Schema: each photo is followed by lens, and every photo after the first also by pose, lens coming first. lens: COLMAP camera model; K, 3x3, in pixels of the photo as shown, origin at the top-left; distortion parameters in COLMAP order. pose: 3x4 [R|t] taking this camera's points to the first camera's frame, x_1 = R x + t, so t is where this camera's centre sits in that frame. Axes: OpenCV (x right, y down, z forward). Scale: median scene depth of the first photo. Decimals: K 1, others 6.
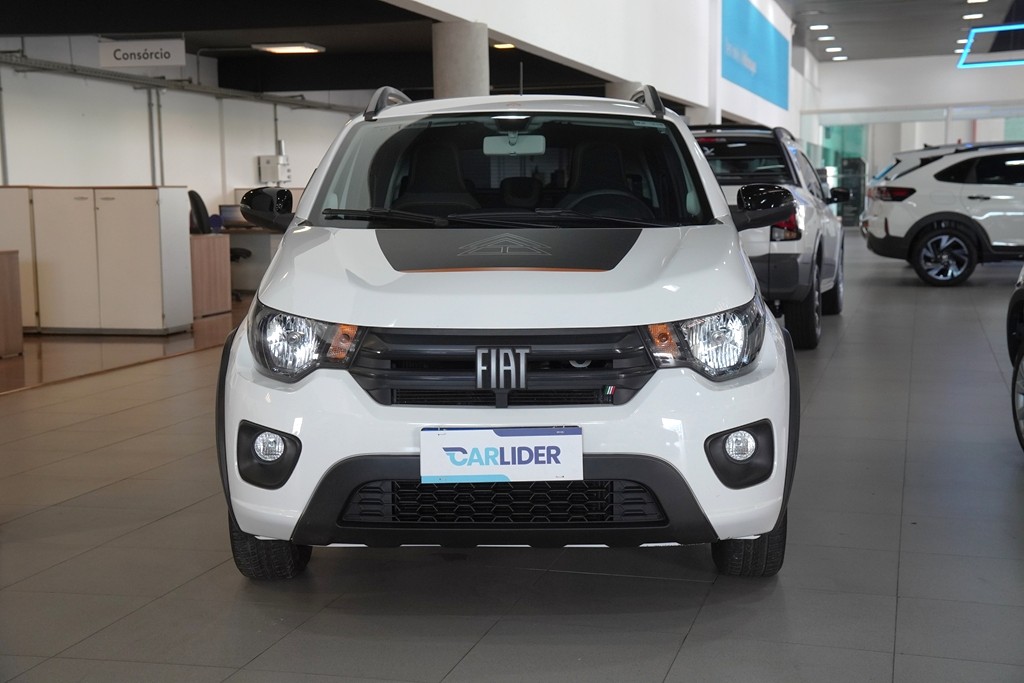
lens RADIAL K [[1366.8, 0, 512.0], [0, 1366.8, 341.5], [0, 0, 1]] dist [0.186374, 0.049541]
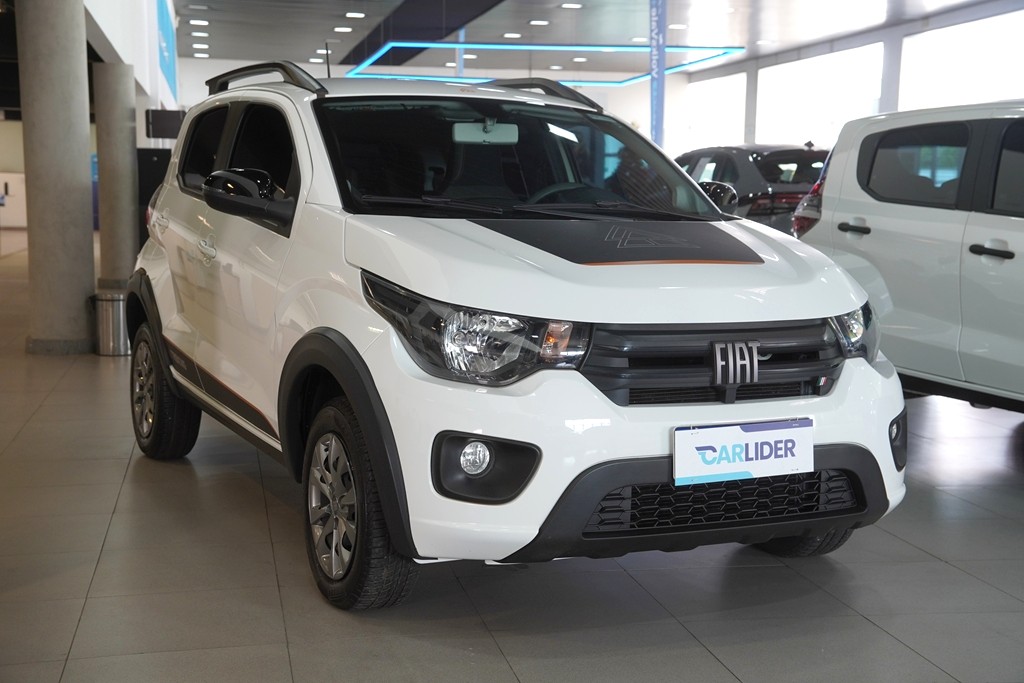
lens RADIAL K [[1366.8, 0, 512.0], [0, 1366.8, 341.5], [0, 0, 1]] dist [0.186374, 0.049541]
pose [[0.886225, -0.025042, 0.462577, -0.605320], [0.024104, 0.999678, 0.007938, -0.007357], [-0.462627, 0.004115, 0.886544, 0.203425]]
